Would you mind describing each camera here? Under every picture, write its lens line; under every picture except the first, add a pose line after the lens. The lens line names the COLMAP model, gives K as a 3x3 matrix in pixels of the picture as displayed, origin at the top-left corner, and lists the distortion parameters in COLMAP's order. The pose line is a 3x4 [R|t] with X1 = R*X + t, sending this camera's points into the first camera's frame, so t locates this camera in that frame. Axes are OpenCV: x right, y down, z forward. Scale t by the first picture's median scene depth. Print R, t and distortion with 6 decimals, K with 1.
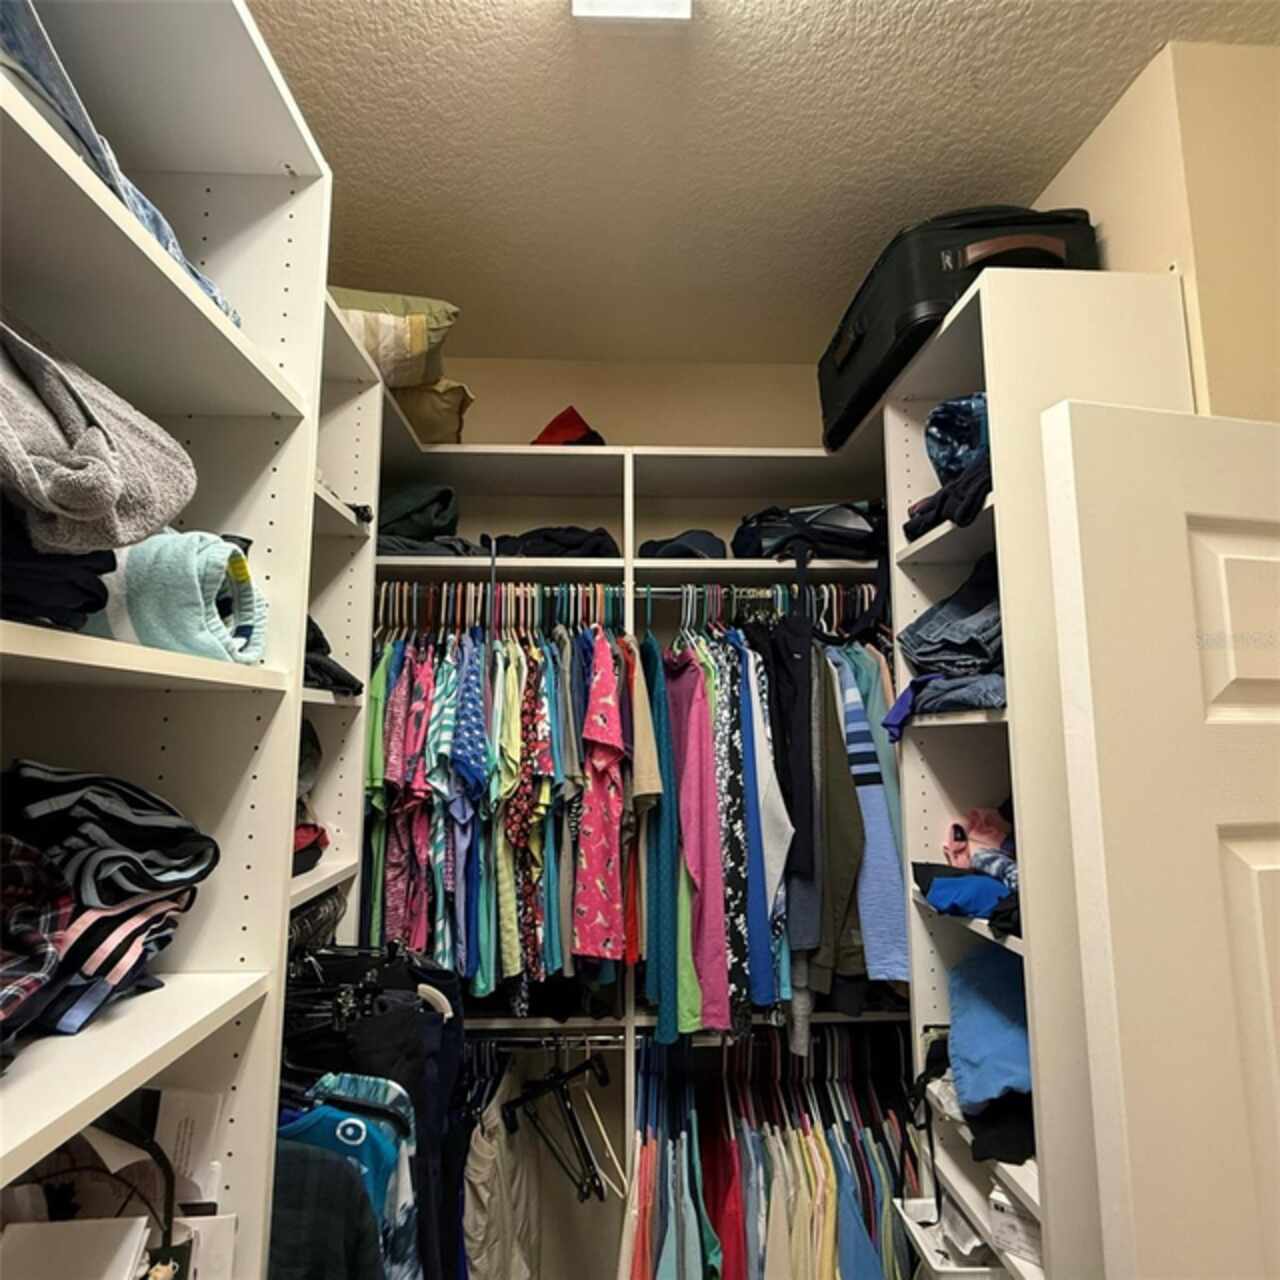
lens RADIAL K [[721.7, 0, 639.7], [0, 721.7, 639.8], [0, 0, 1]] dist [0.008866, -0.001715]
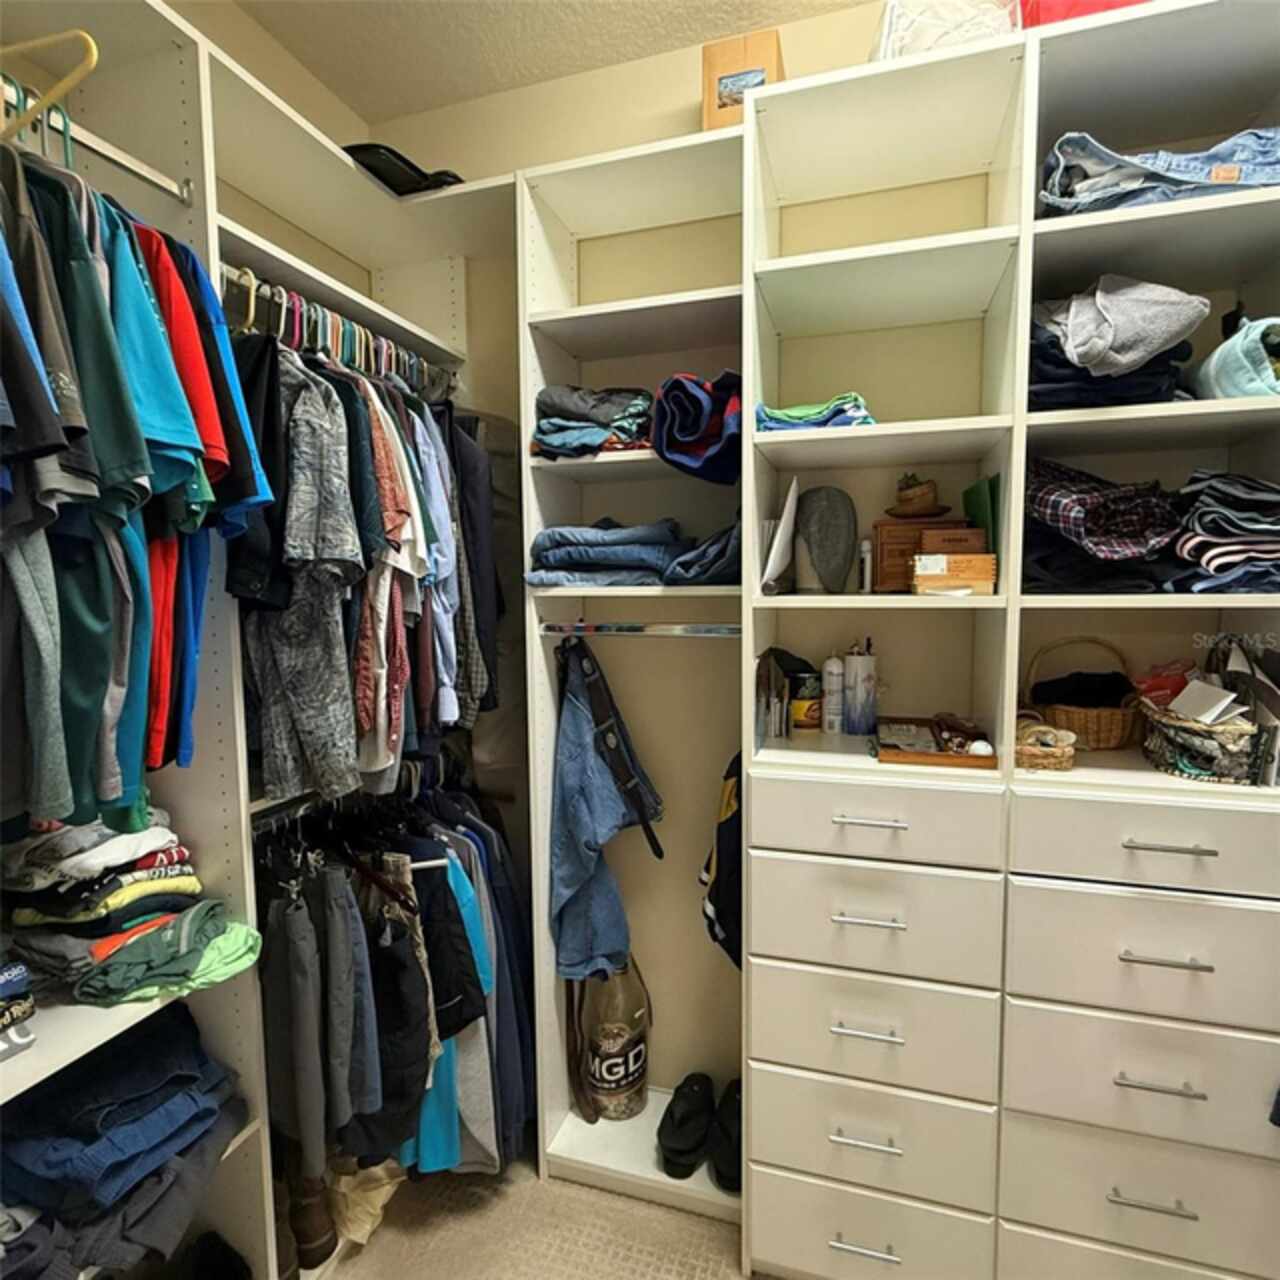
lens RADIAL K [[721.7, 0, 640.0], [0, 721.7, 640.0], [0, 0, 1]] dist [0.008866, -0.001715]
pose [[-0.332485, 0.089132, -0.938887, 1.609058], [0.134357, 0.989847, 0.046391, 0.331876], [0.933489, -0.110722, -0.341084, 0.174683]]
